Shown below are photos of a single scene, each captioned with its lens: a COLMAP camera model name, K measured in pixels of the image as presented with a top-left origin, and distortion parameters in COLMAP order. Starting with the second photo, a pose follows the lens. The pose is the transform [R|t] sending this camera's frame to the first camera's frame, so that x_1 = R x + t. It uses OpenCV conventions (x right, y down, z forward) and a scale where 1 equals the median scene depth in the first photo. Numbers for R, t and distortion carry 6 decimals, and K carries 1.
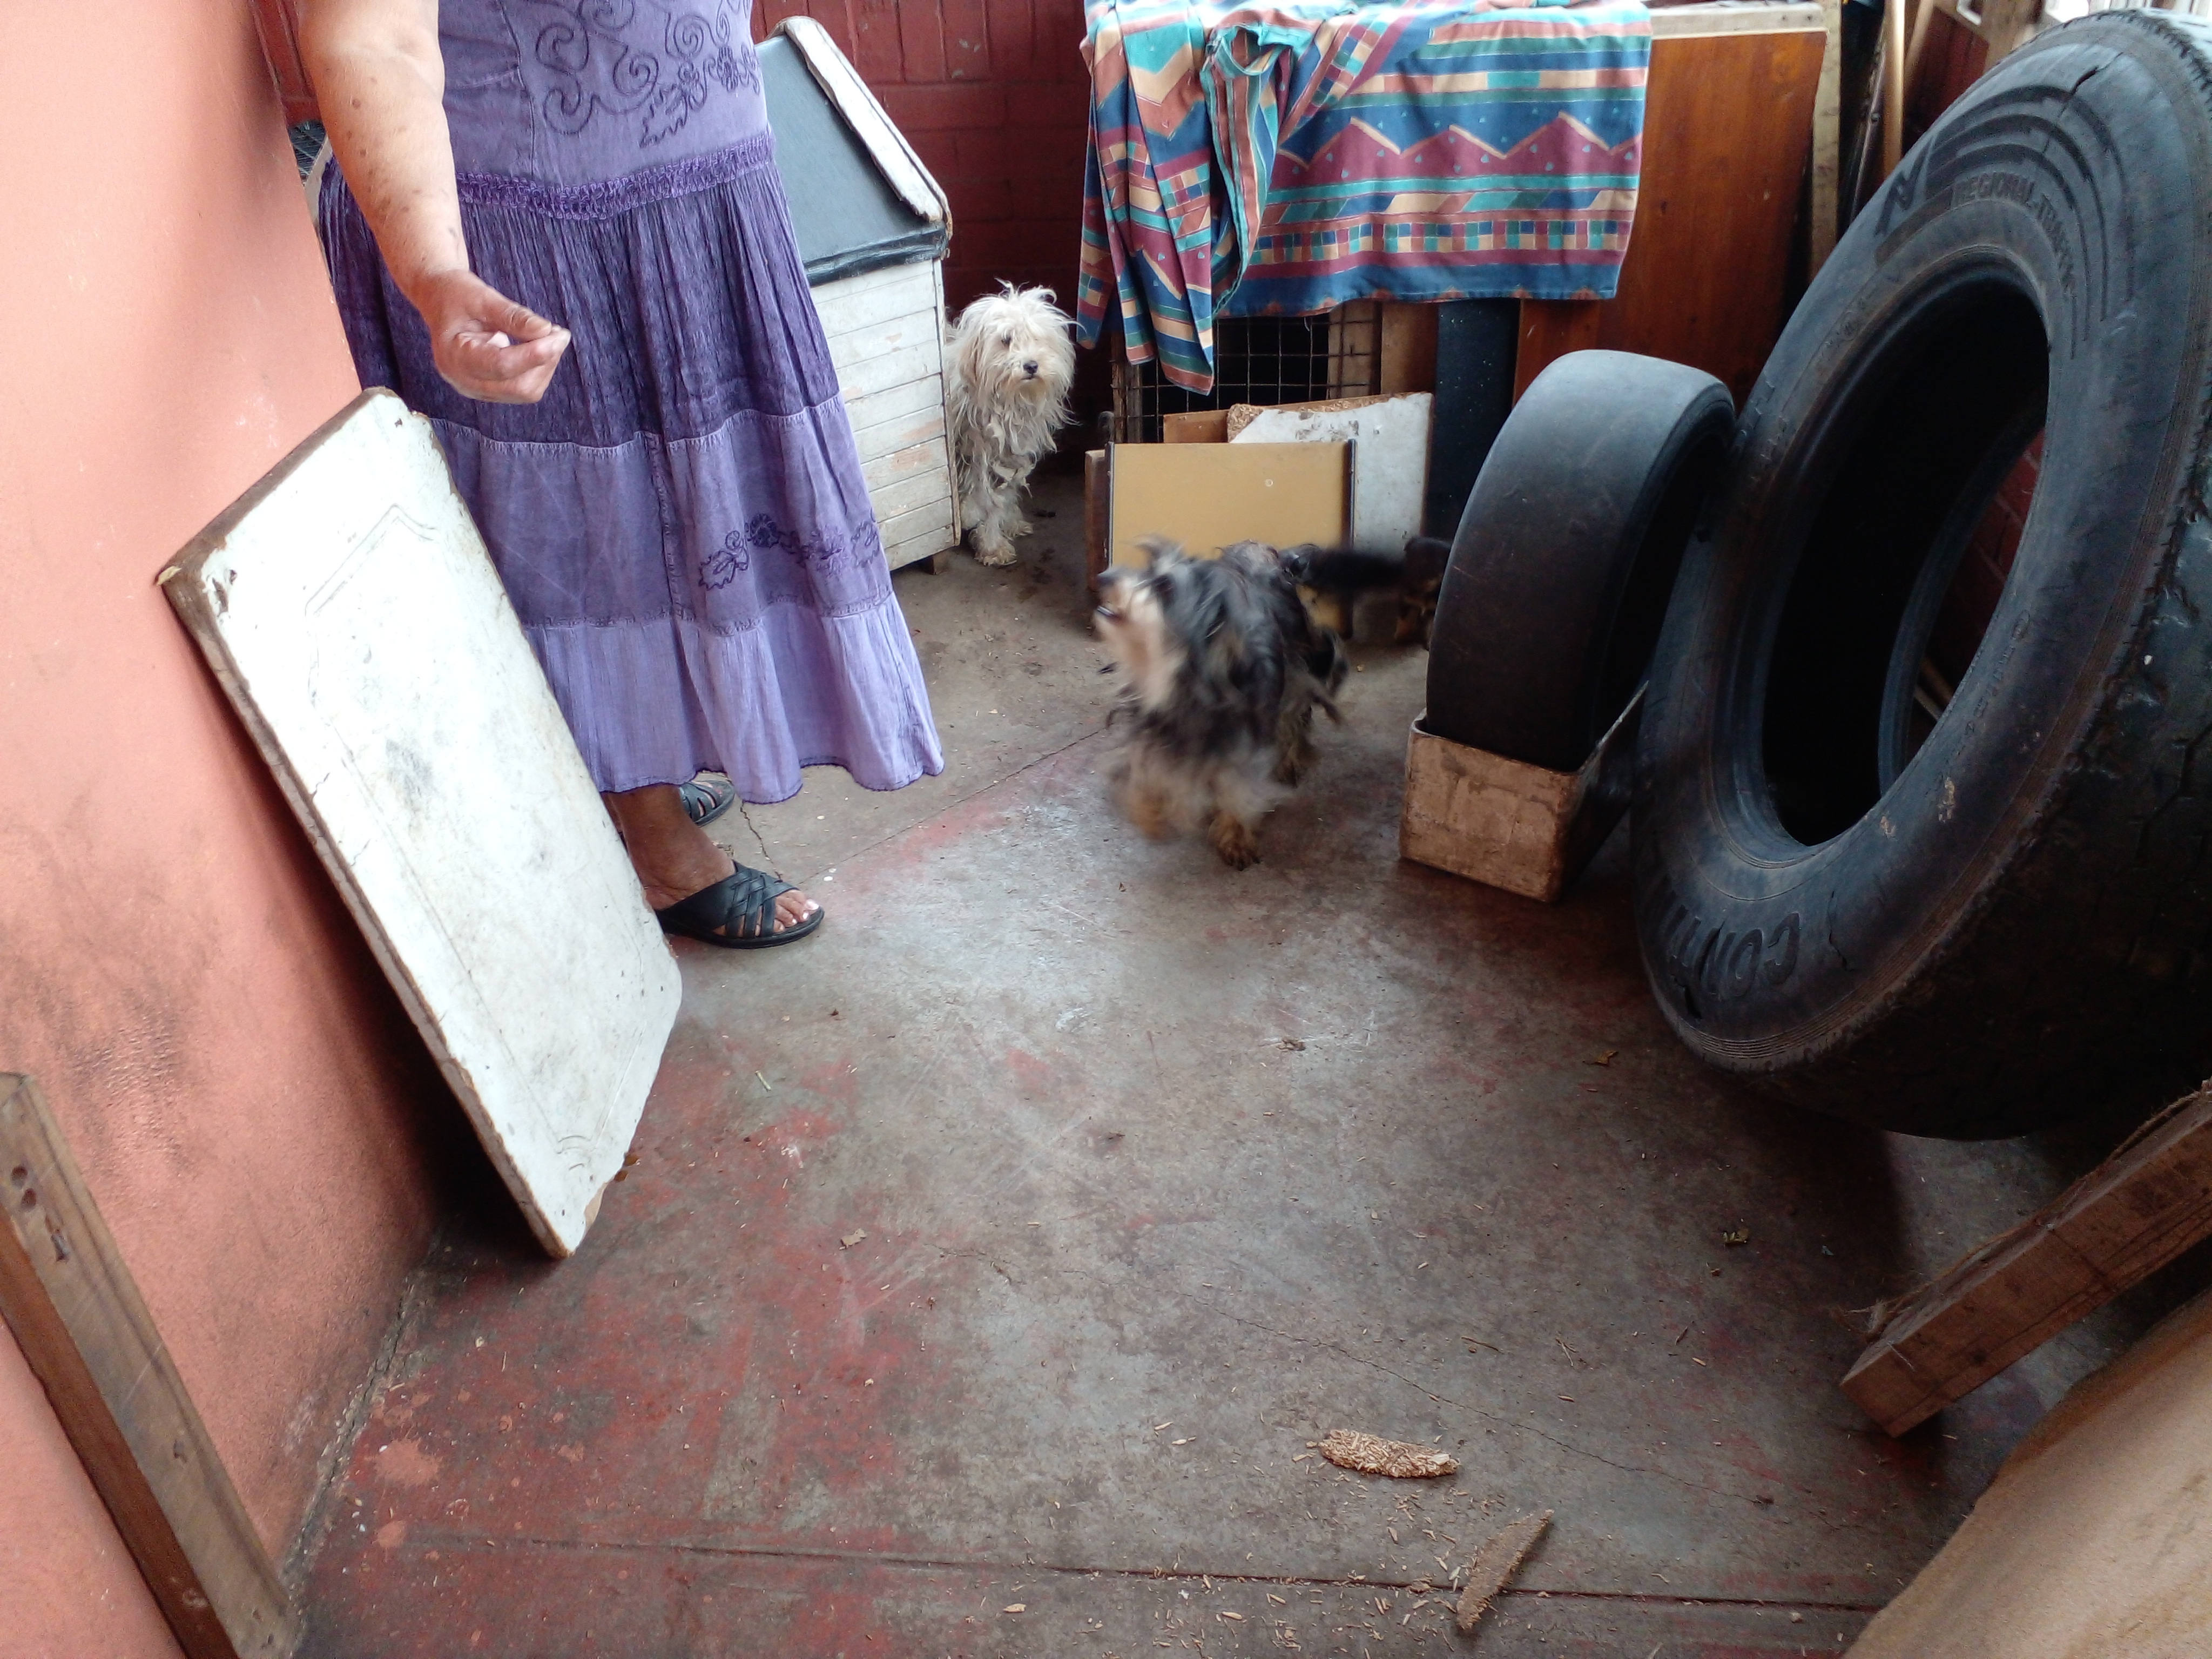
lens RADIAL K [[1786.8, 0, 1084.3], [0, 1786.8, 866.2], [0, 0, 1]] dist [0.005664, -0.040388]
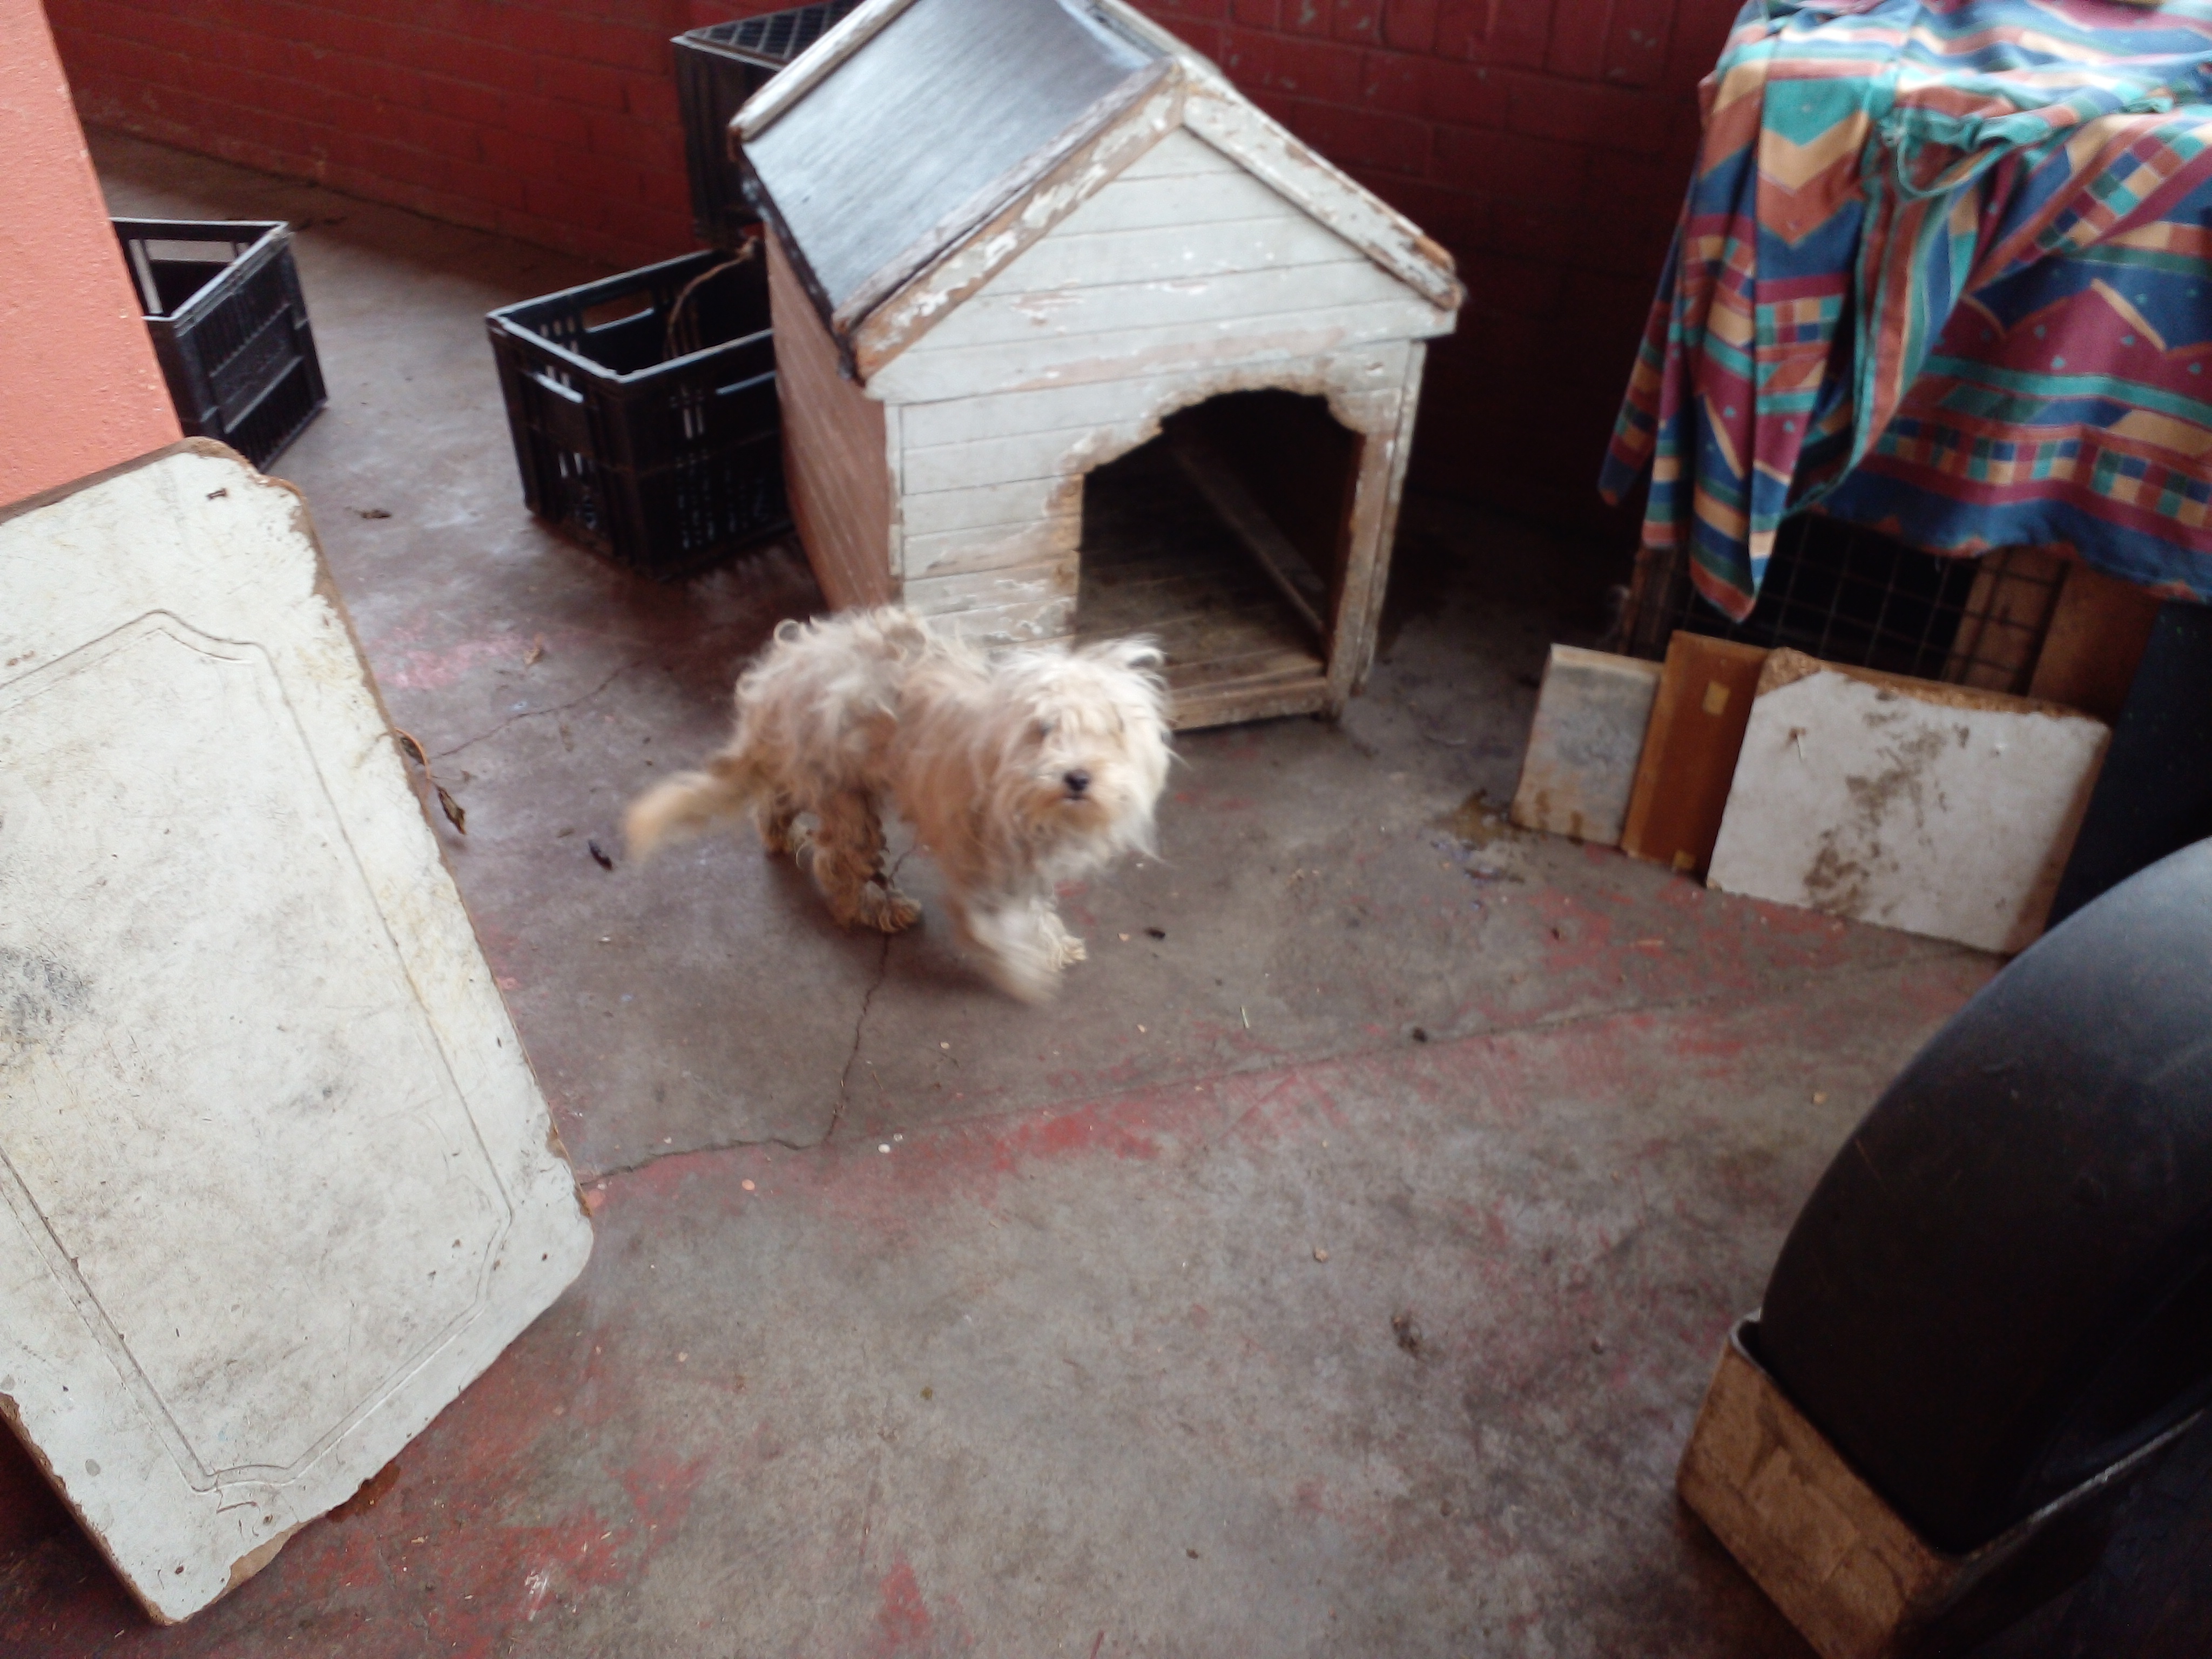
lens RADIAL K [[1786.8, 0, 1082.1], [0, 1786.8, 836.3], [0, 0, 1]] dist [0.005664, -0.040388]
pose [[0.869555, 0.333002, -0.364668, 0.129885], [-0.317406, 0.942583, 0.103877, -0.186327], [0.378322, 0.025421, 0.925325, 0.298515]]
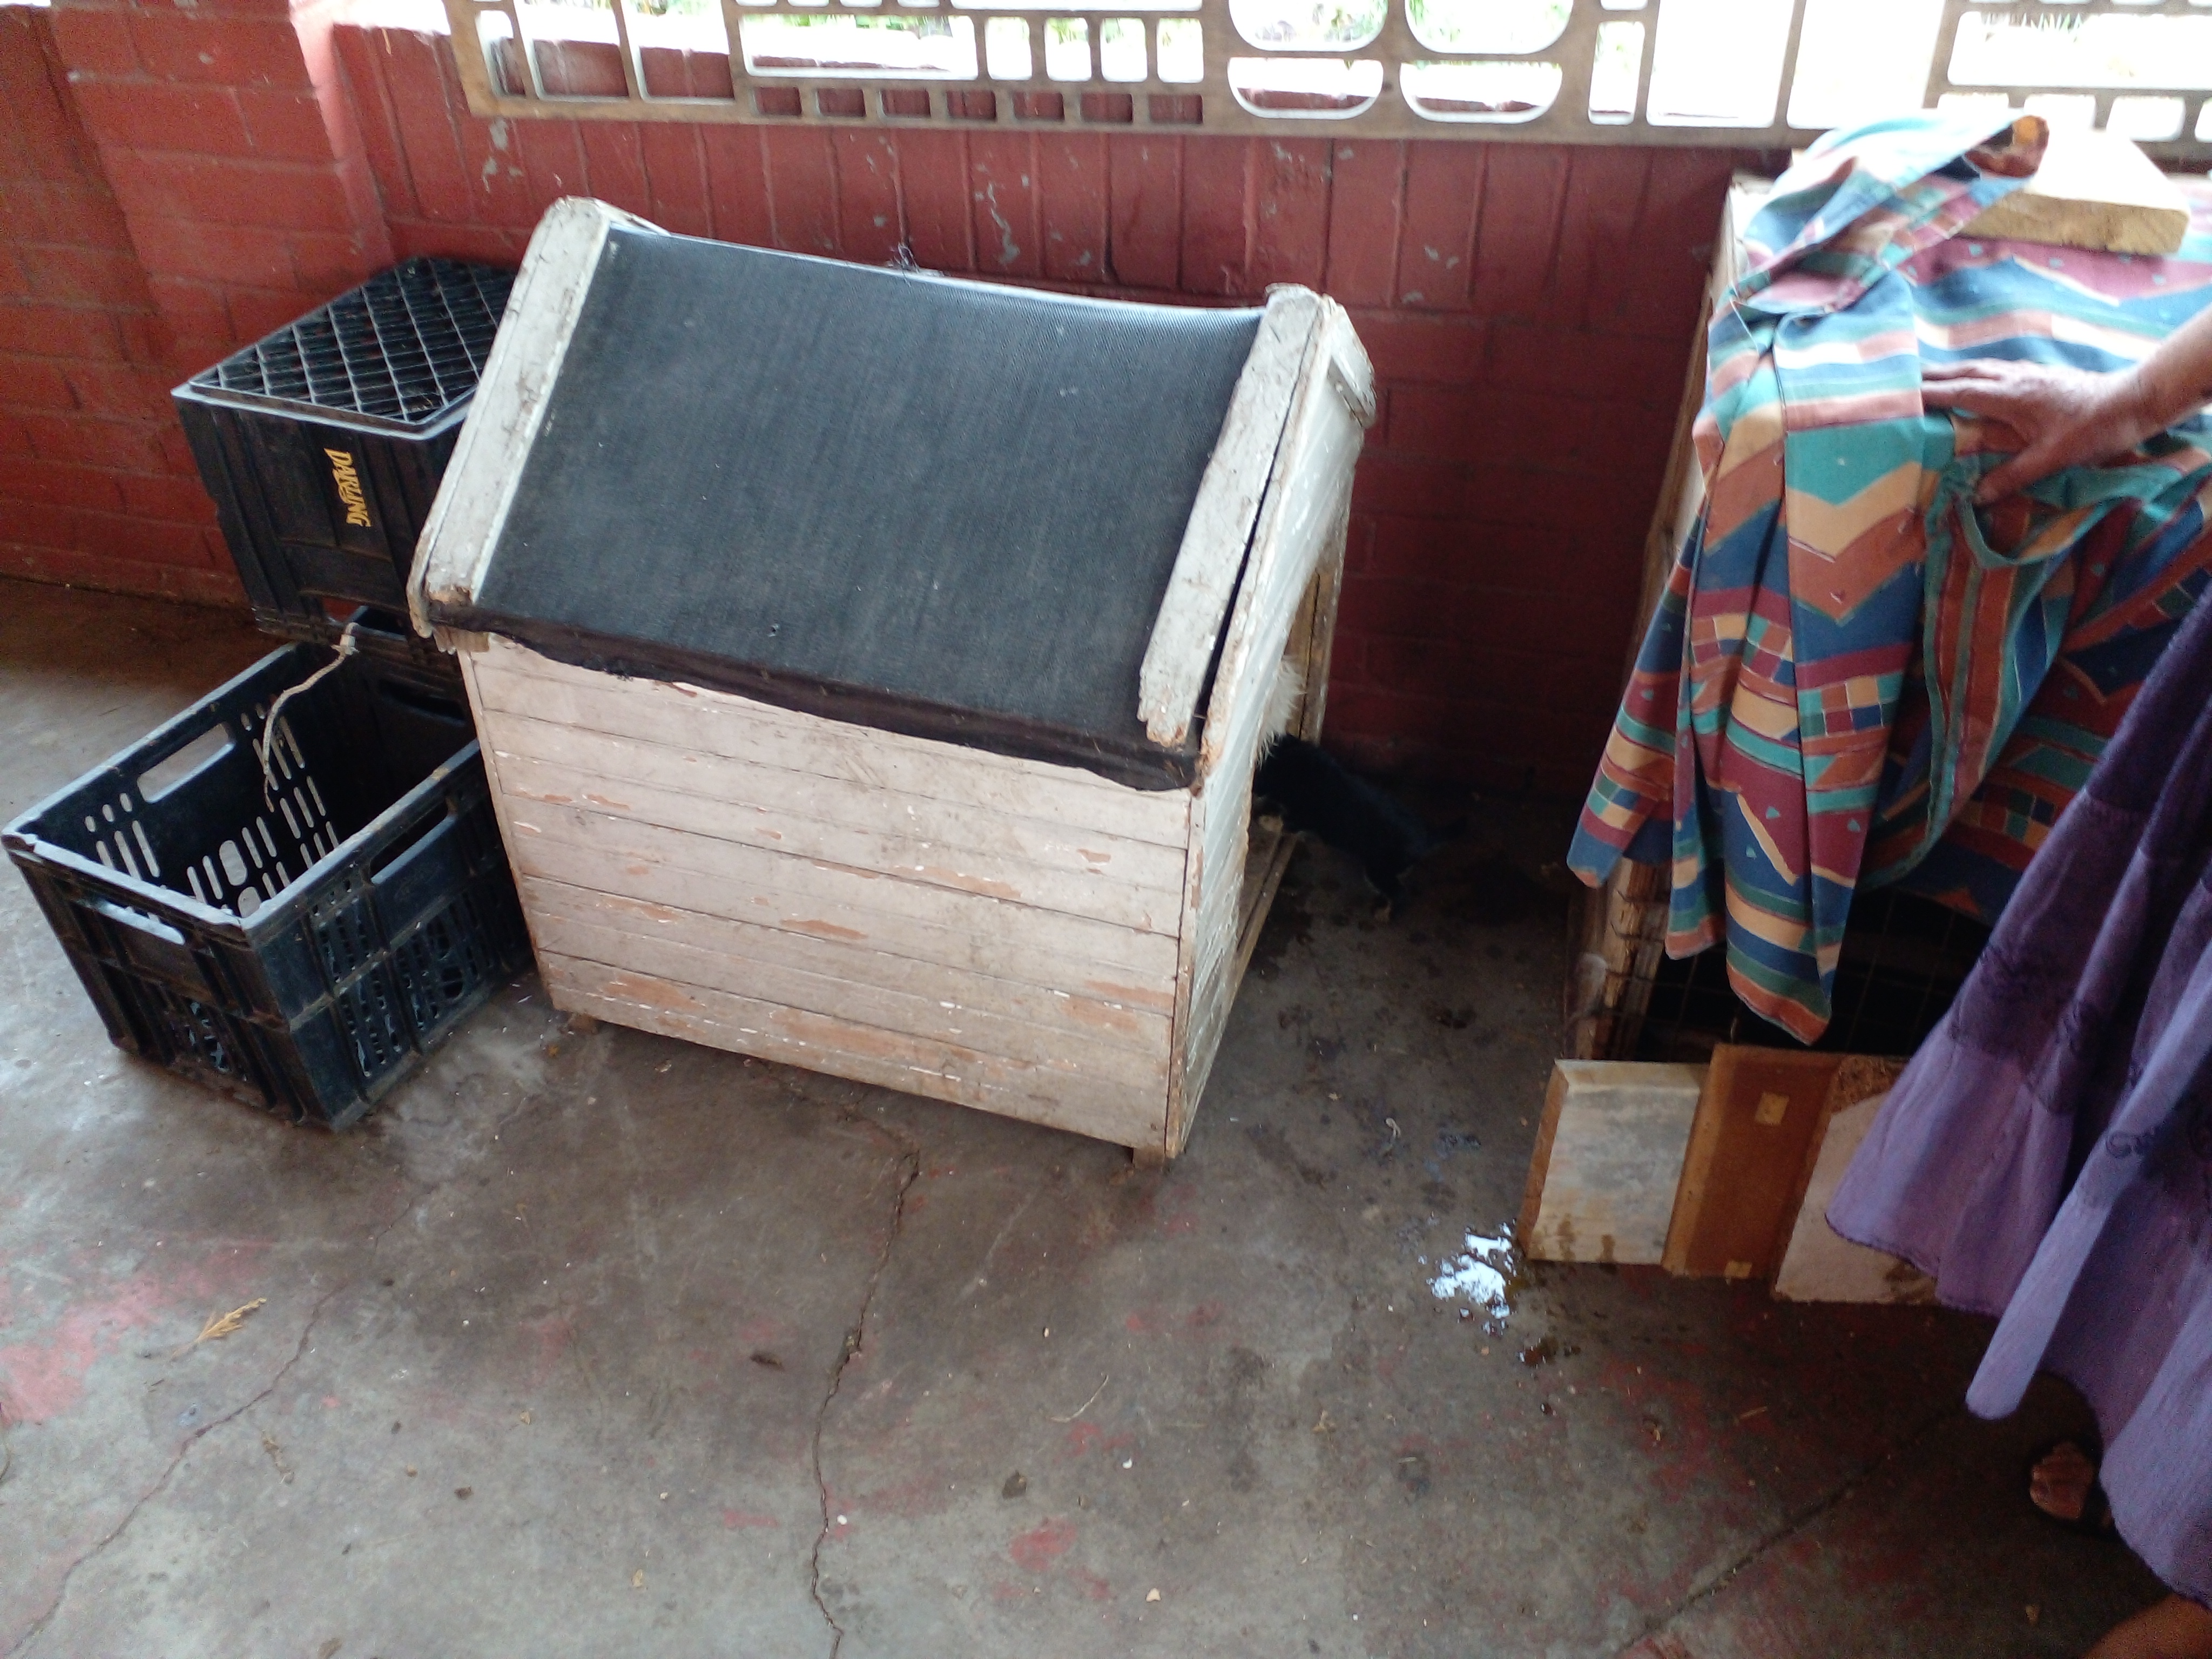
lens RADIAL K [[1786.8, 0, 1087.0], [0, 1786.8, 826.9], [0, 0, 1]] dist [0.005664, -0.040388]
pose [[0.981249, 0.140726, -0.131703, -0.088833], [-0.132001, 0.988570, 0.072830, -0.352219], [0.140447, -0.054079, 0.988610, 0.444050]]
